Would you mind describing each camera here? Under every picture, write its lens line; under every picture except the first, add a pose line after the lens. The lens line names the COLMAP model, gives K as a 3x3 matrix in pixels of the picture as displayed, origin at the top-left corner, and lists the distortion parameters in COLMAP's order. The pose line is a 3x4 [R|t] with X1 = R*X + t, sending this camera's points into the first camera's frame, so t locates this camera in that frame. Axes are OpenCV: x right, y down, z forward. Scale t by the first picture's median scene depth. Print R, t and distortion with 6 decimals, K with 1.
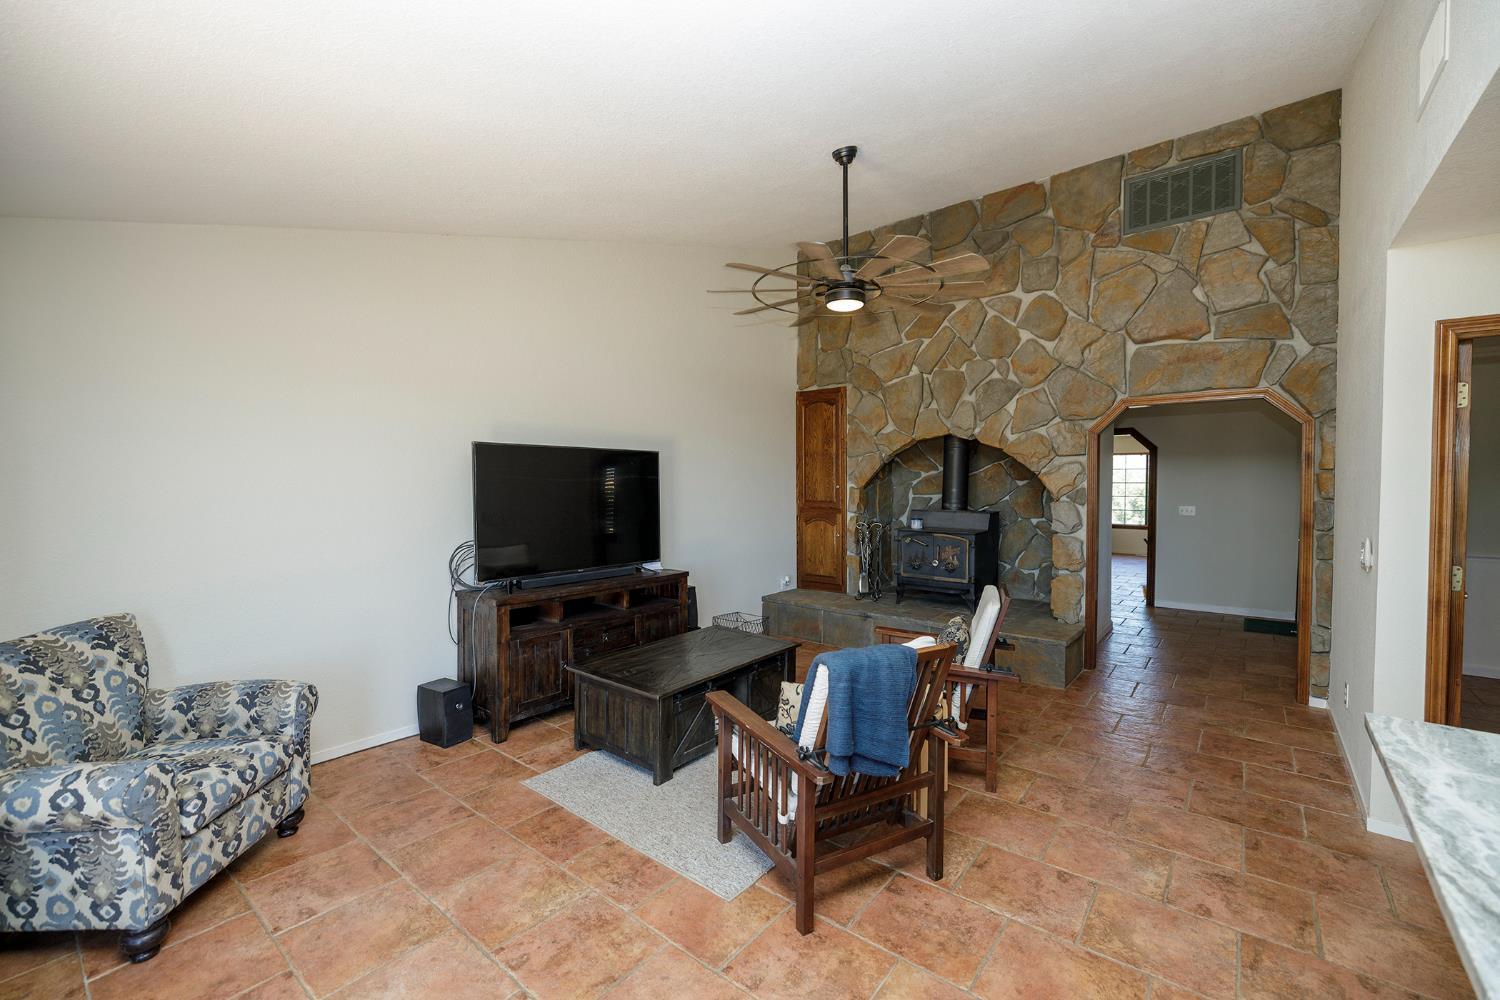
lens RADIAL K [[621.8, 0, 738.1], [0, 621.8, 496.6], [0, 0, 1]] dist [-0.003155, -0.001559]
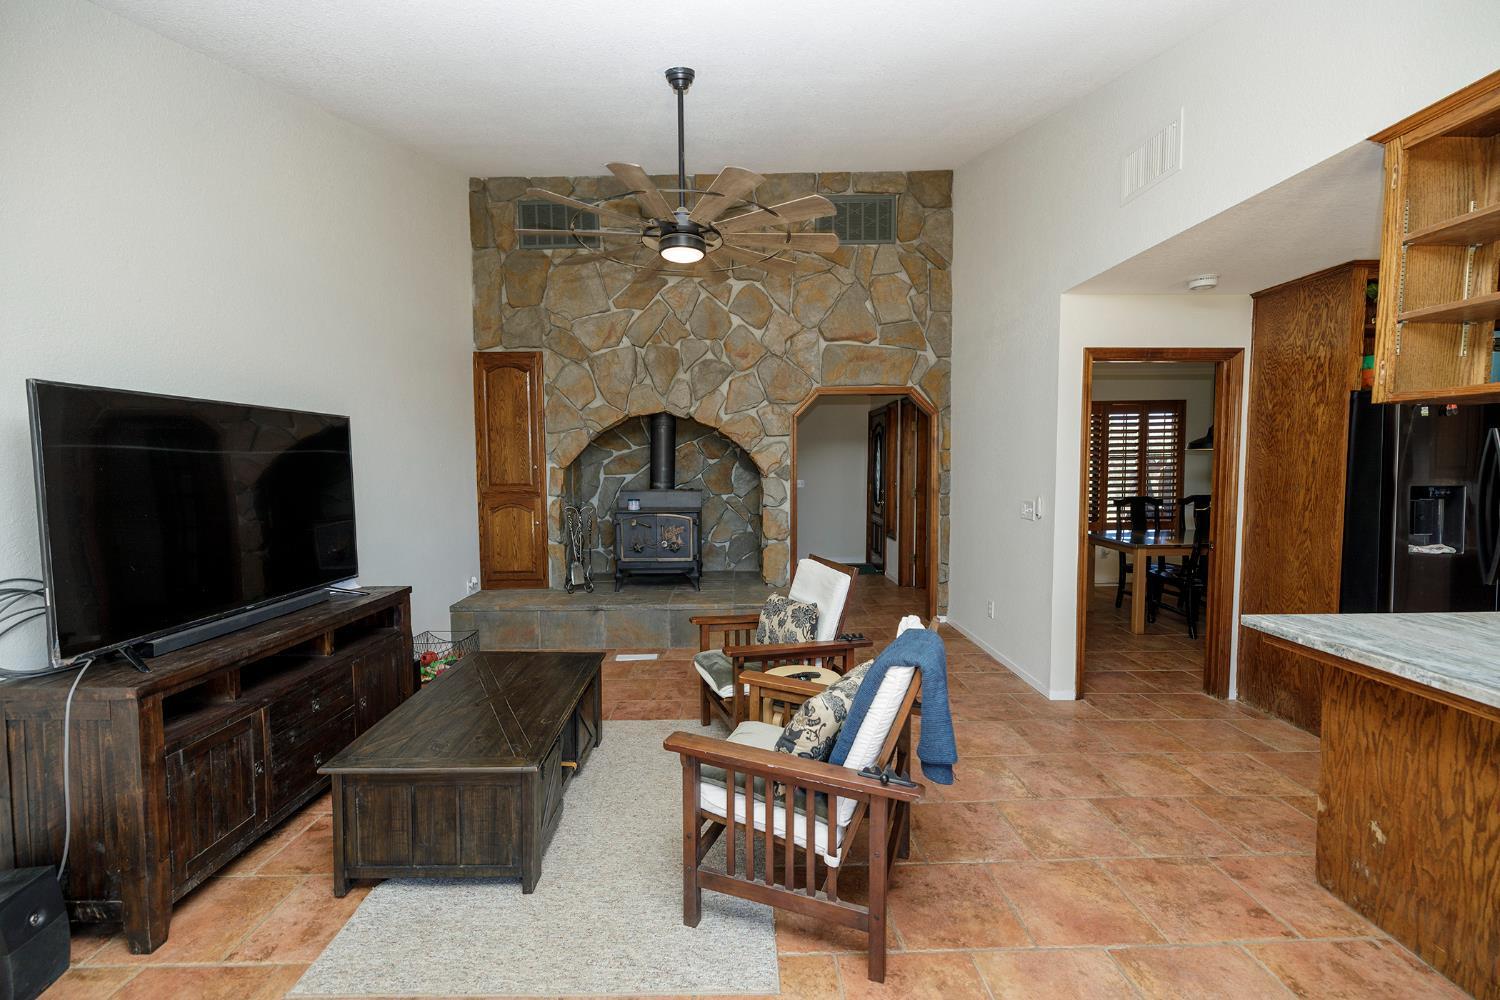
lens RADIAL K [[621.8, 0, 748.4], [0, 621.8, 494.2], [0, 0, 1]] dist [-0.003155, -0.001559]
pose [[0.762705, -0.038849, 0.645578, -0.235417], [0.022306, 0.999180, 0.033775, -0.000891], [-0.646361, -0.011361, 0.762947, 0.197050]]
